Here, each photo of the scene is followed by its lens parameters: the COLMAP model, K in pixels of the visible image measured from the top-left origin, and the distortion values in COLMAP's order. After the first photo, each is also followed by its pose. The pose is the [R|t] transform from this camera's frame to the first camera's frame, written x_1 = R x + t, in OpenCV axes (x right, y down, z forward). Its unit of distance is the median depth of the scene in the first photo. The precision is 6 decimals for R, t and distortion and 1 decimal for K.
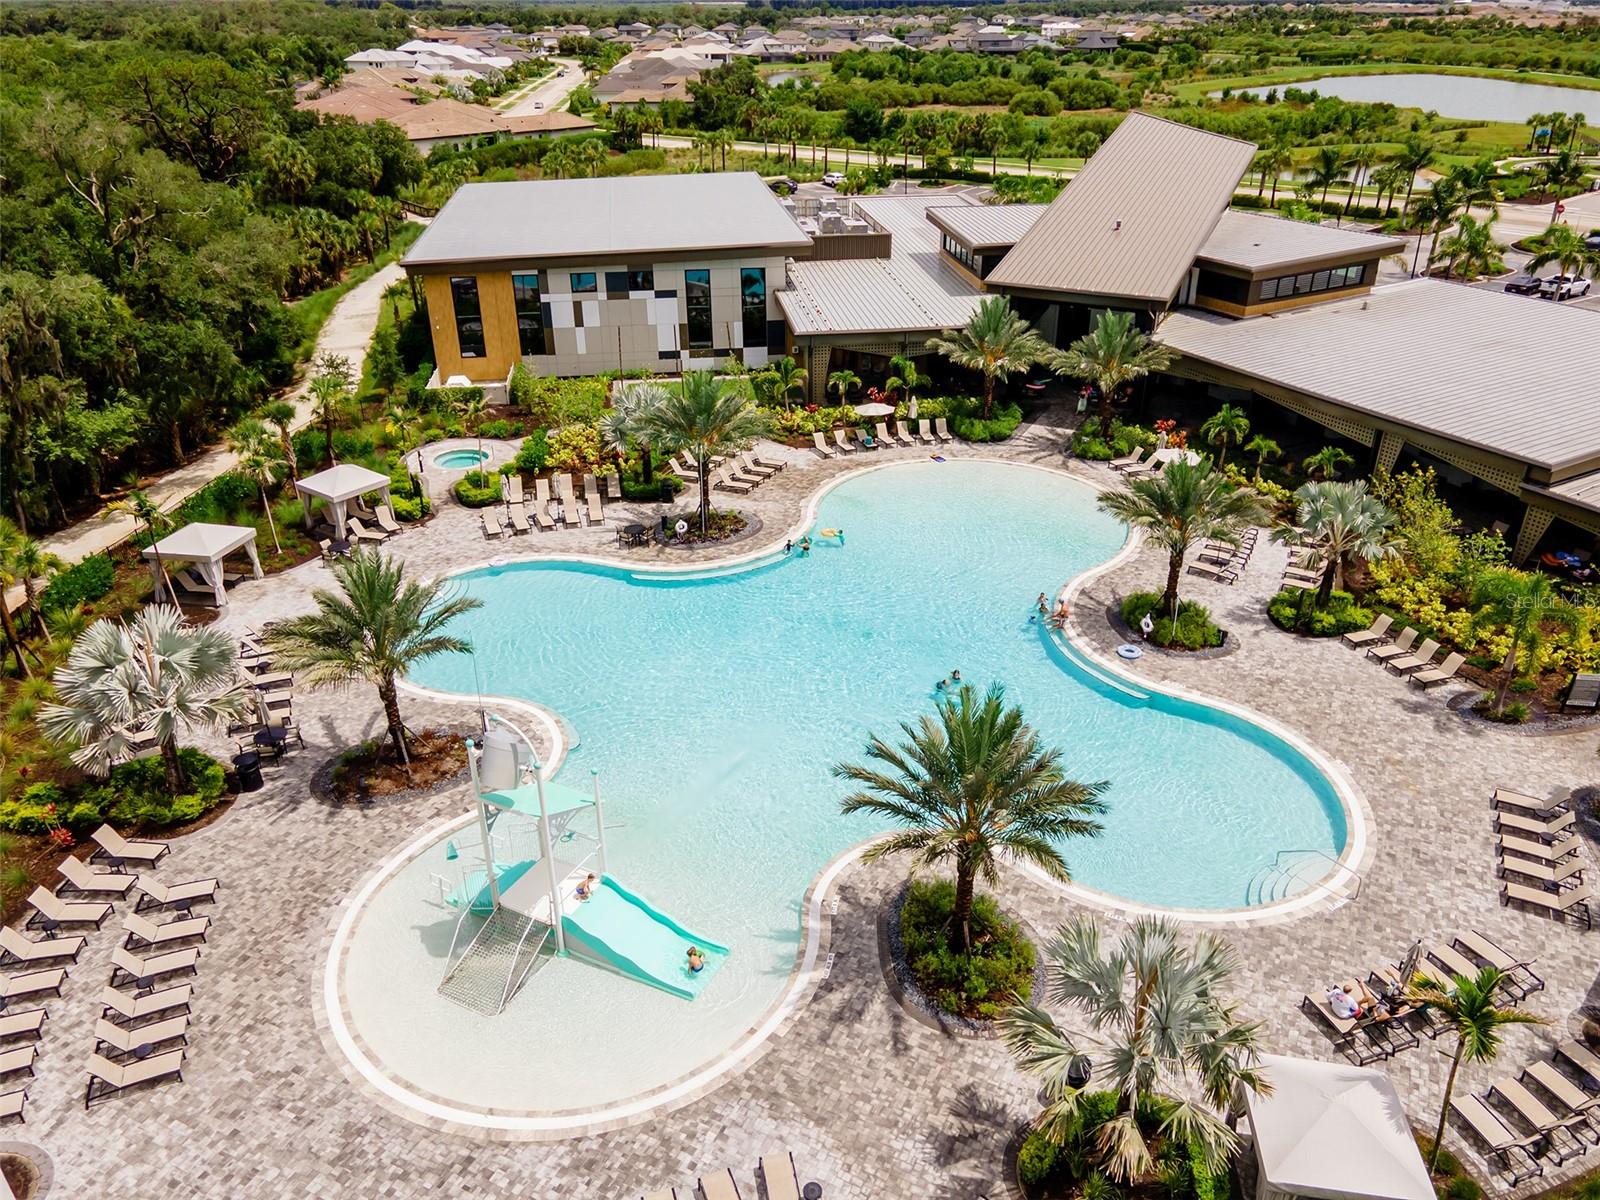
lens RADIAL K [[1139.5, 0, 797.6], [0, 1139.5, 603.2], [0, 0, 1]] dist [0.026236, 0.021977]
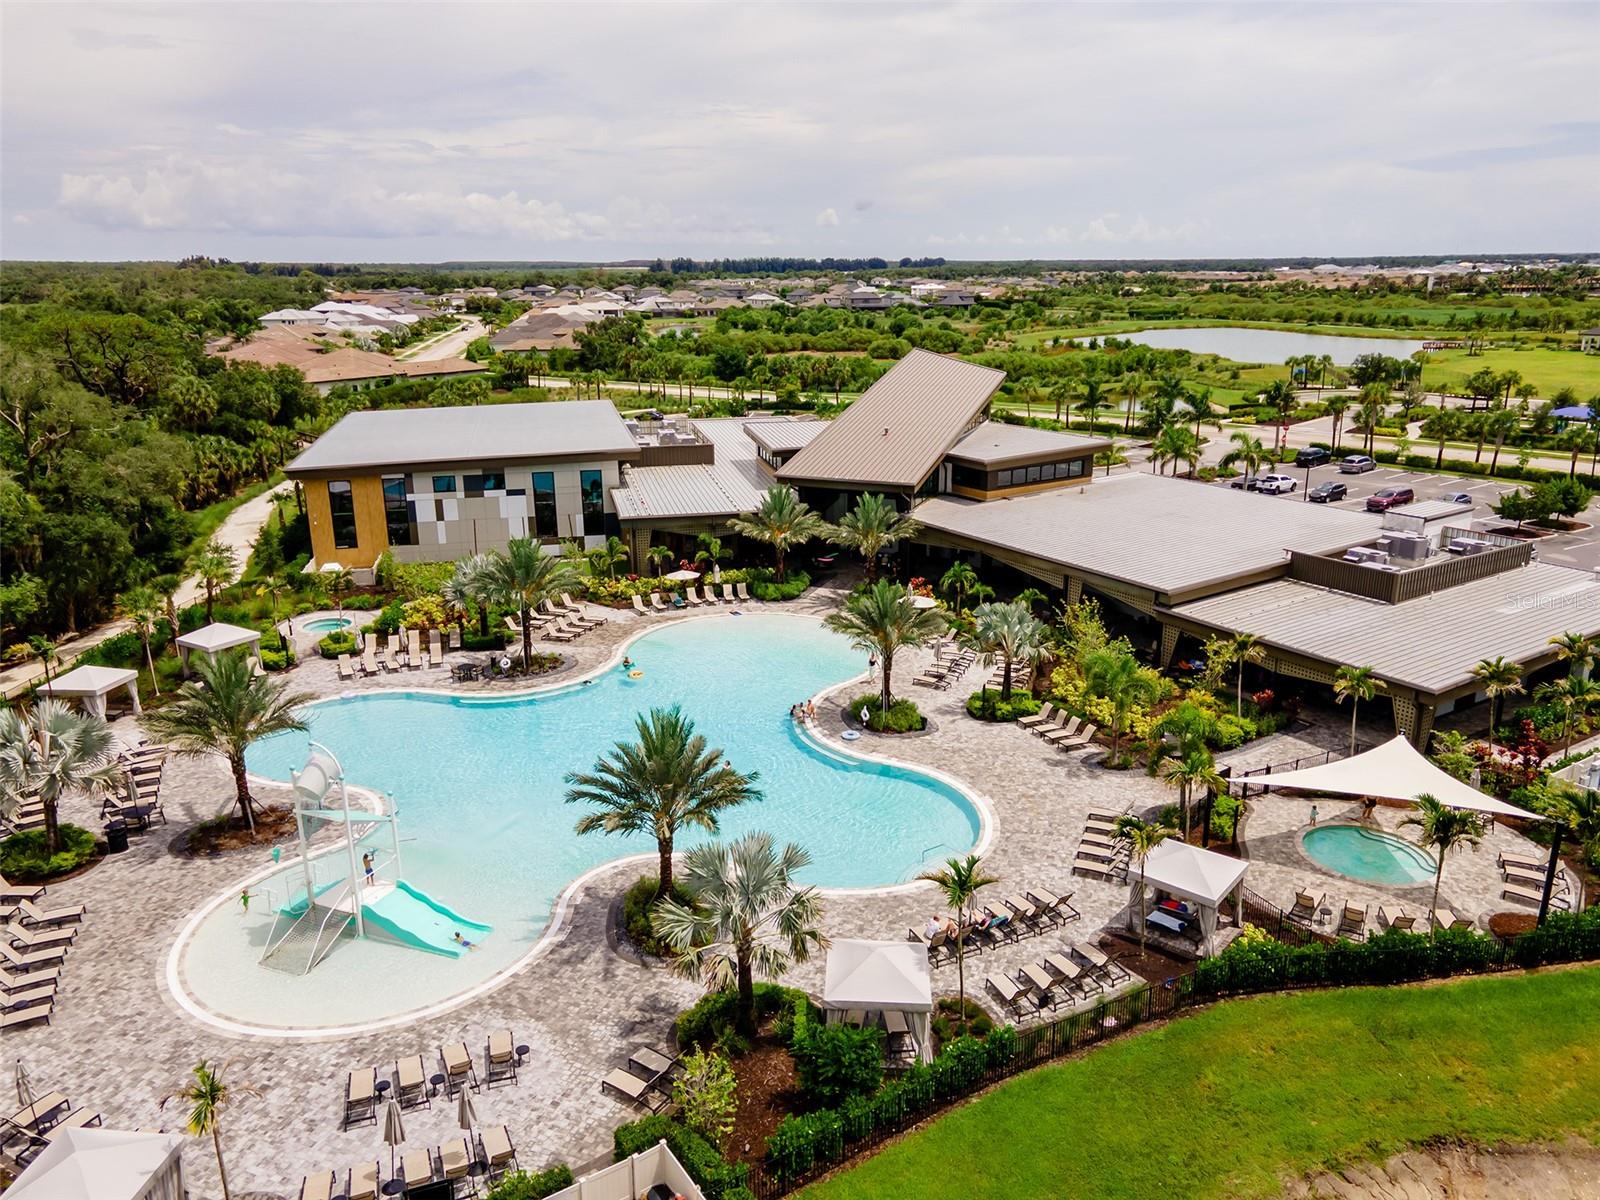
lens RADIAL K [[1139.5, 0, 793.6], [0, 1139.5, 604.7], [0, 0, 1]] dist [0.026236, 0.021977]
pose [[0.996765, -0.025561, 0.076201, 0.099322], [0.039819, 0.980603, -0.191920, 0.104079], [-0.069817, 0.194333, 0.978448, -0.196293]]
